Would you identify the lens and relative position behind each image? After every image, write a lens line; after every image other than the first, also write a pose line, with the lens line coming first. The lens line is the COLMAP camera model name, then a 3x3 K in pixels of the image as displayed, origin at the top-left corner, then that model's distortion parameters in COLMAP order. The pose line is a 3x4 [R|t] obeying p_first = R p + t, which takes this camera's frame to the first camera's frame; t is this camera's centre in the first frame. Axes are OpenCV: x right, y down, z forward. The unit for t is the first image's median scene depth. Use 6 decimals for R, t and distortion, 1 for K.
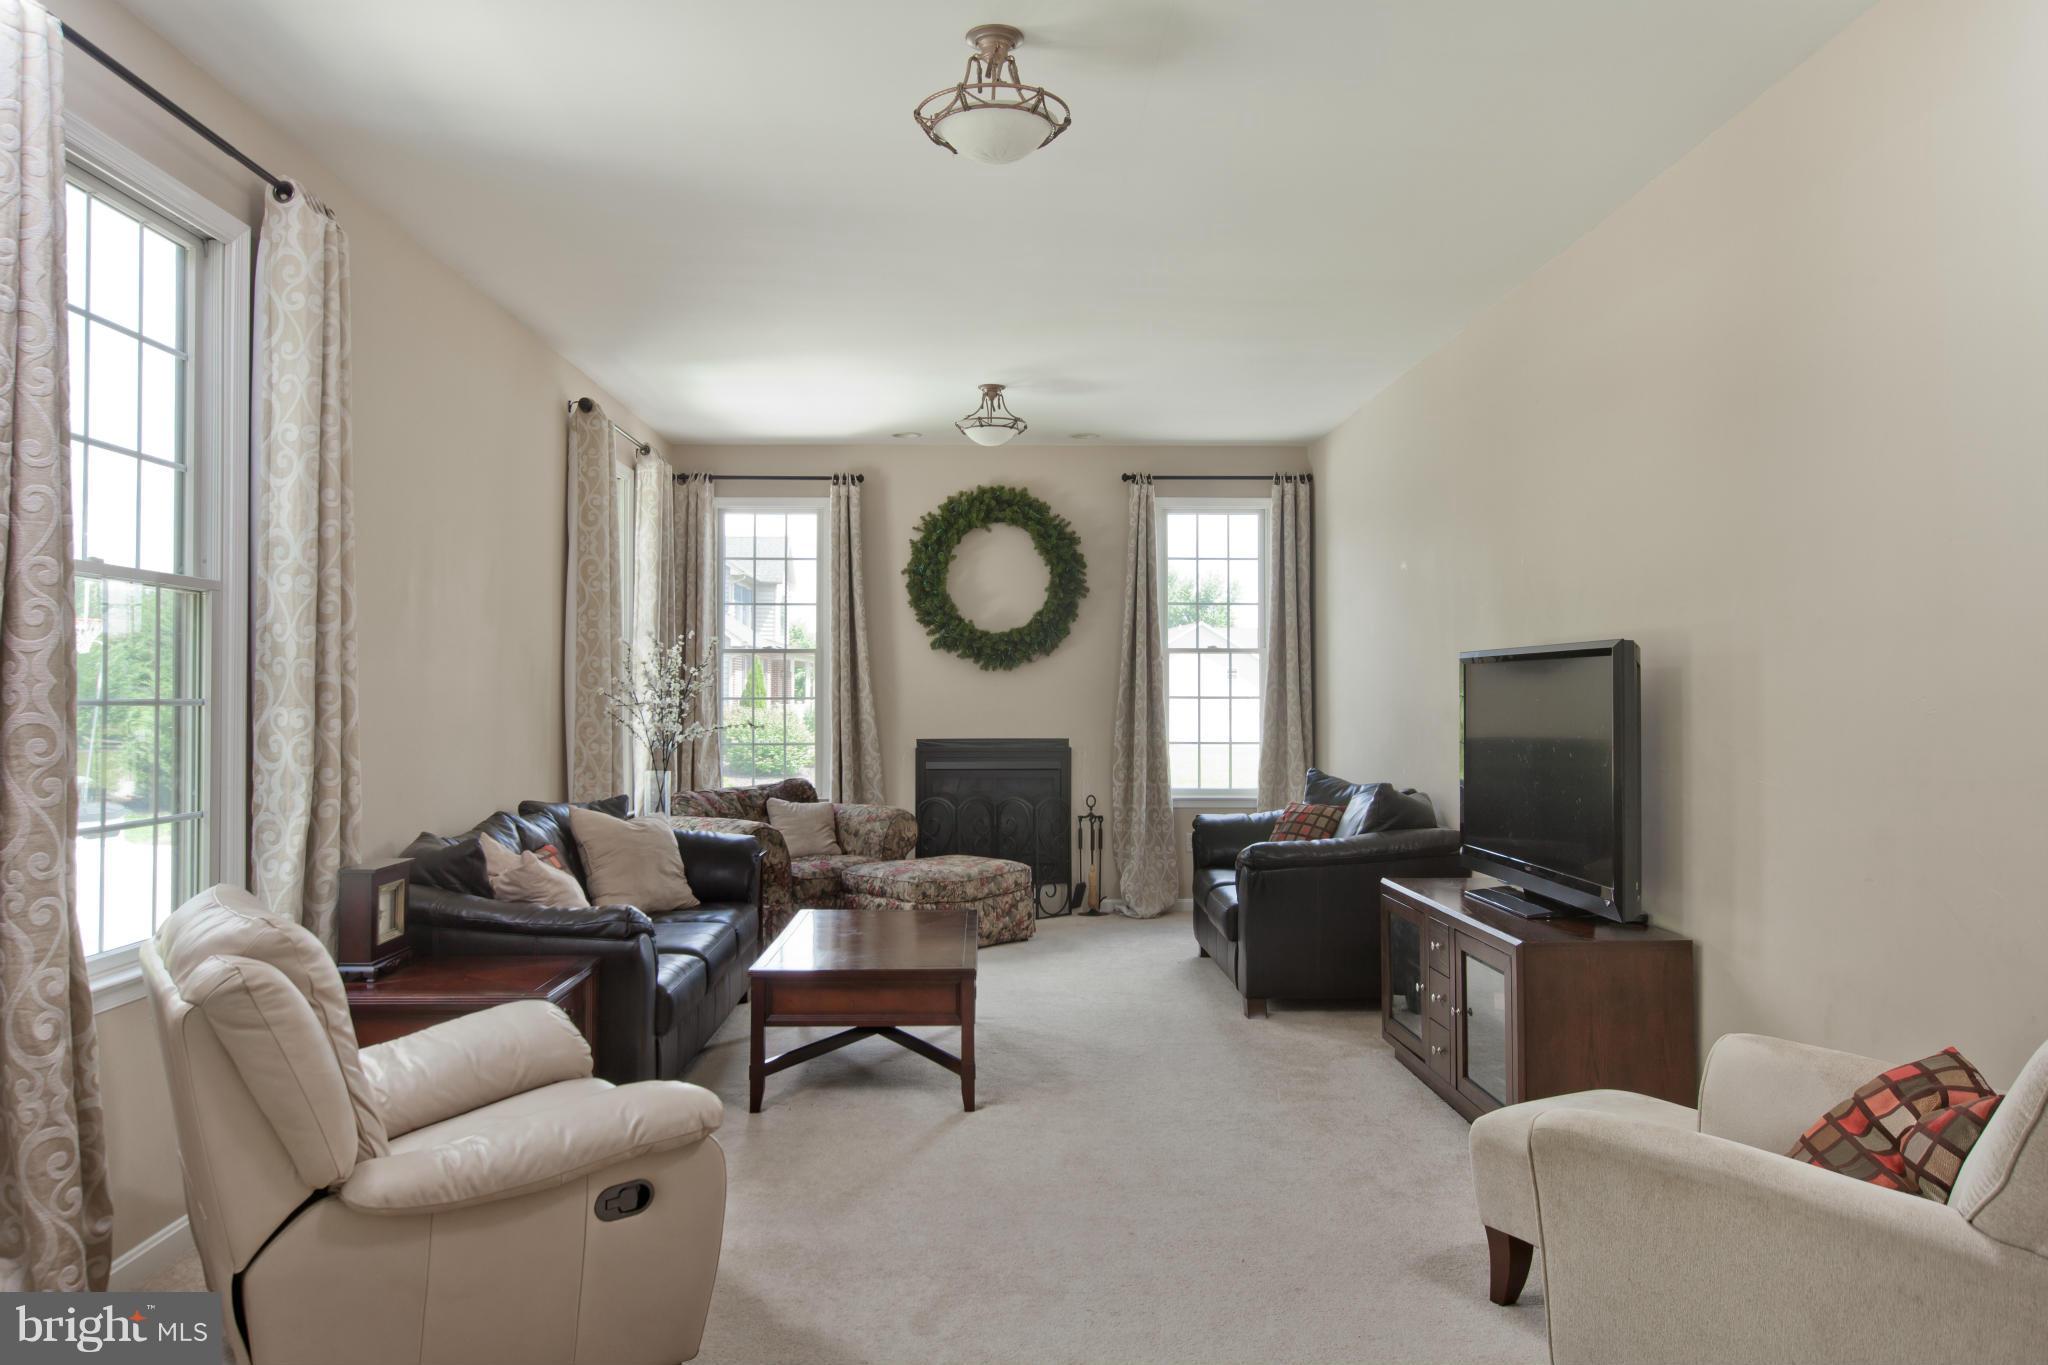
lens RADIAL K [[1411.3, 0, 1022.5], [0, 1411.3, 666.9], [0, 0, 1]] dist [-0.004038, -0.001187]
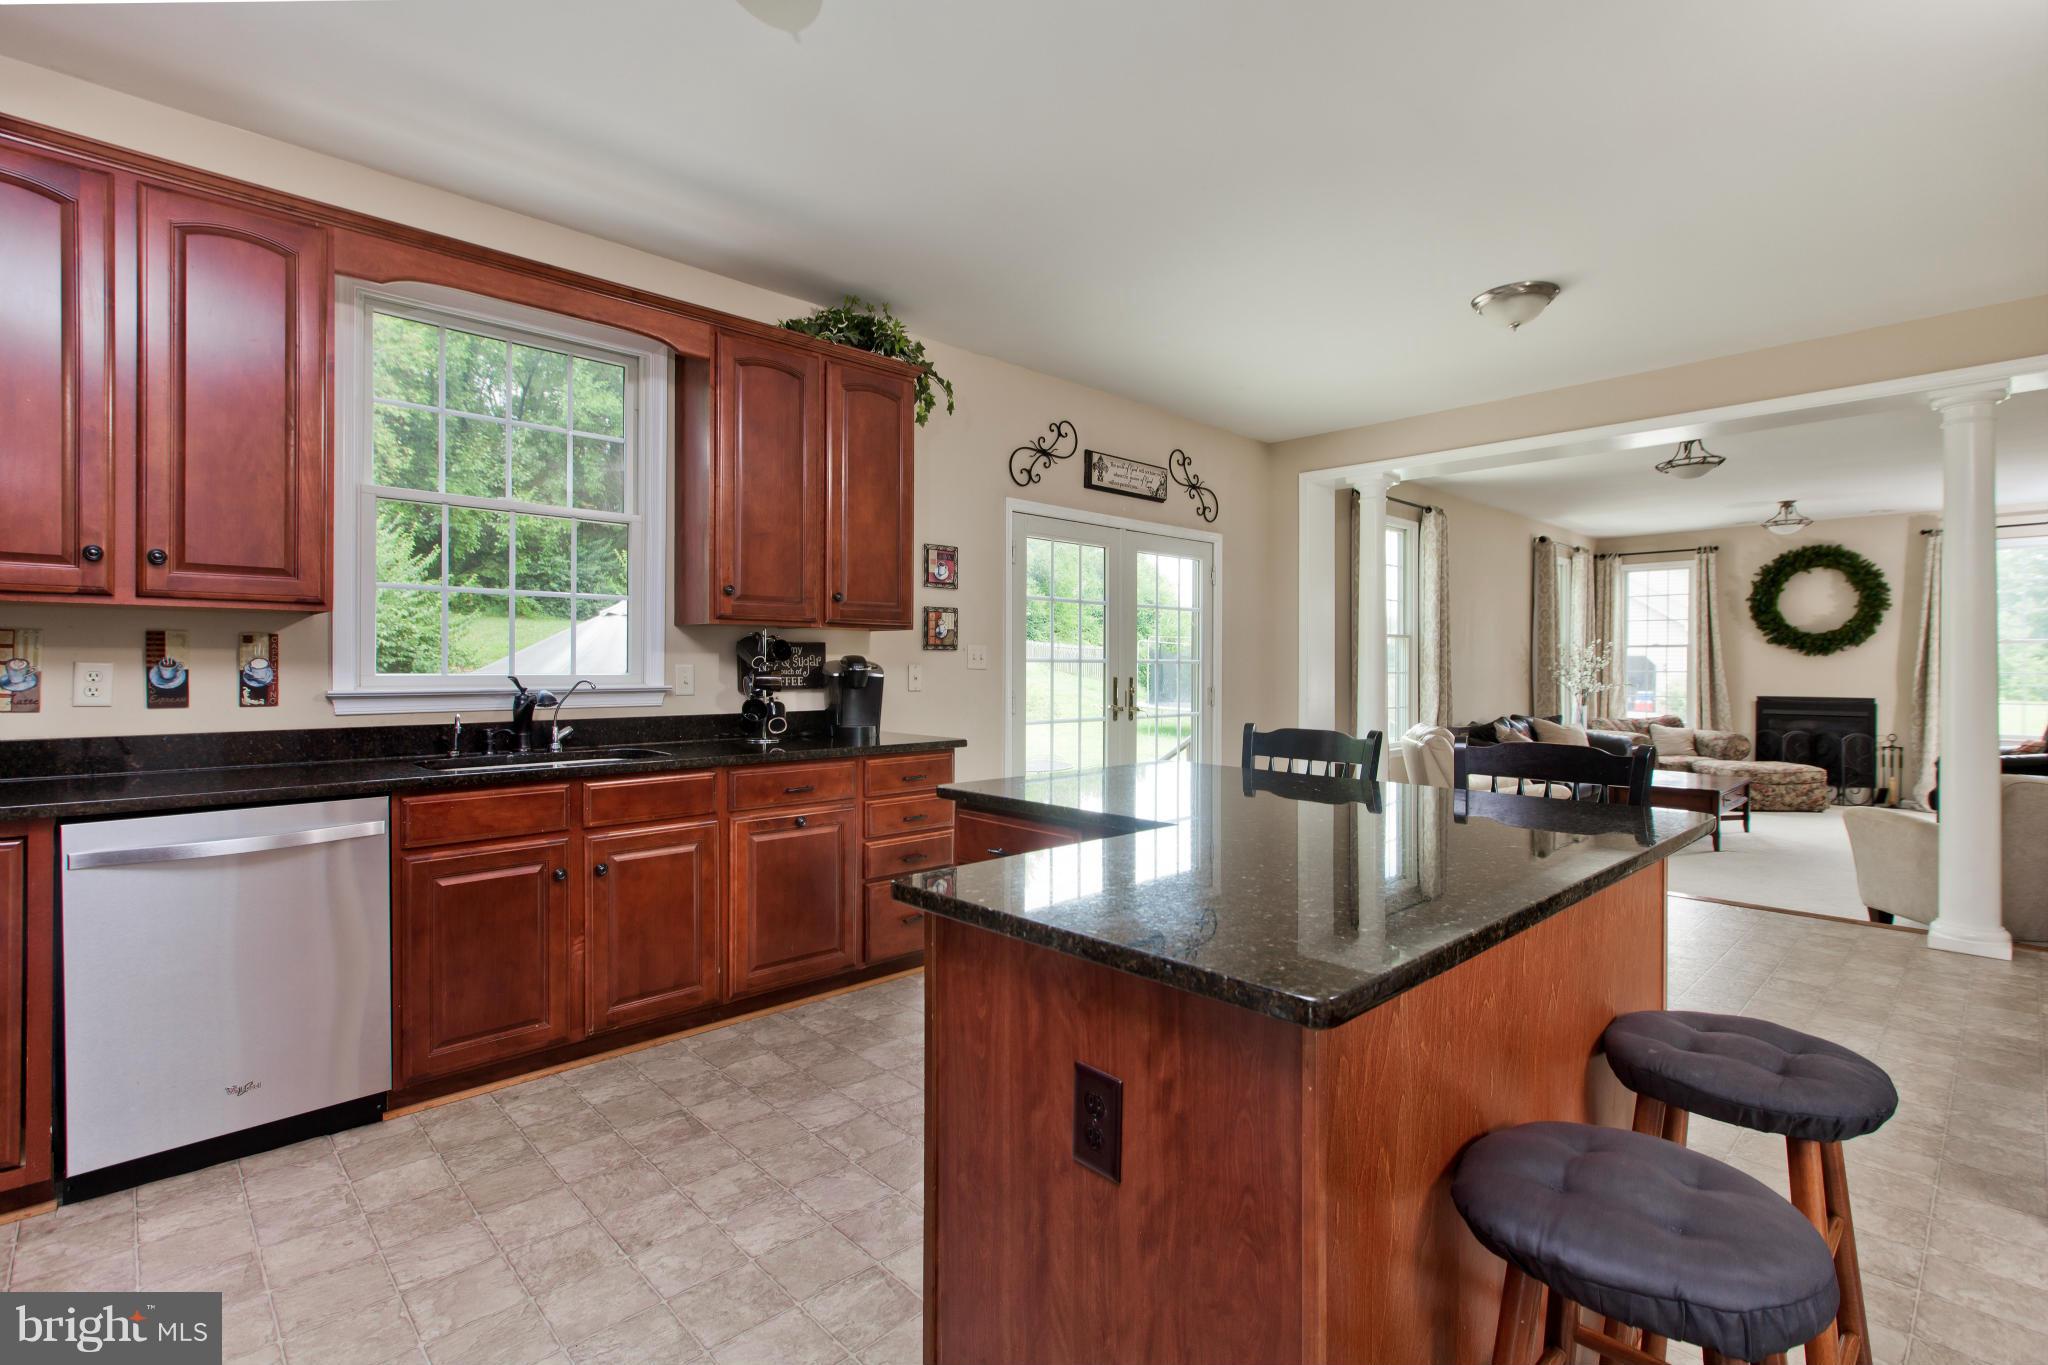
lens RADIAL K [[953.1, 0, 1012.3], [0, 953.1, 670.9], [0, 0, 1]] dist [-0.003000, -0.000309]
pose [[0.674951, 0.005601, -0.737841, 0.171375], [0.012796, 0.999732, 0.019295, -0.013817], [0.737751, -0.022465, 0.674699, -0.463309]]
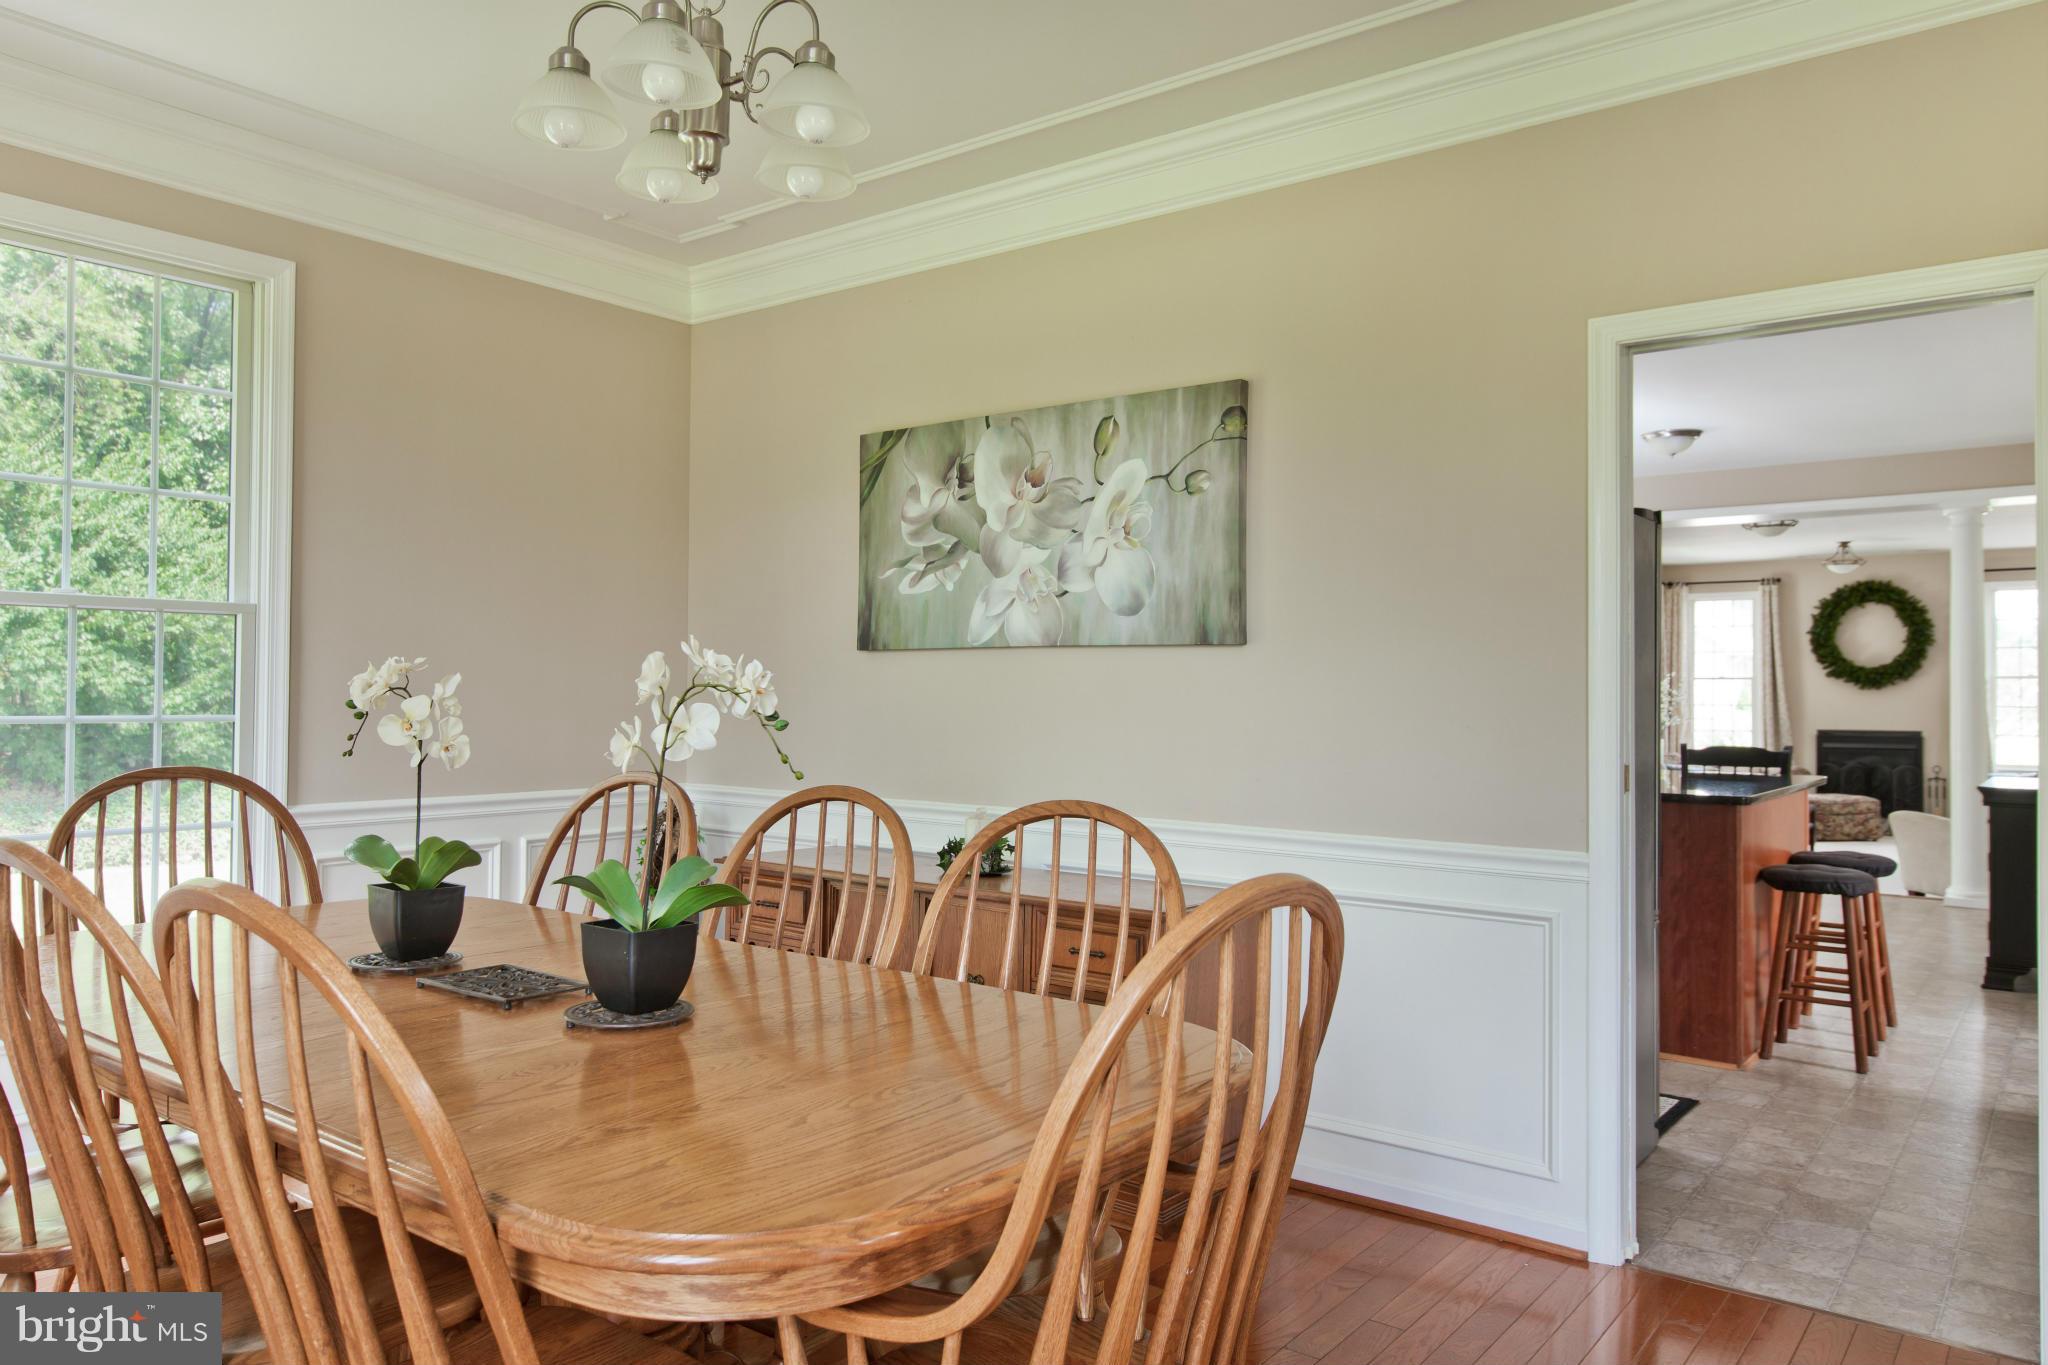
lens RADIAL K [[1411.3, 0, 1018.7], [0, 1411.3, 676.3], [0, 0, 1]] dist [-0.004038, -0.001187]
pose [[0.782837, -0.002432, -0.622222, 0.235052], [0.005590, 0.999979, 0.003125, -0.024761], [0.622202, -0.005925, 0.782835, -0.958894]]
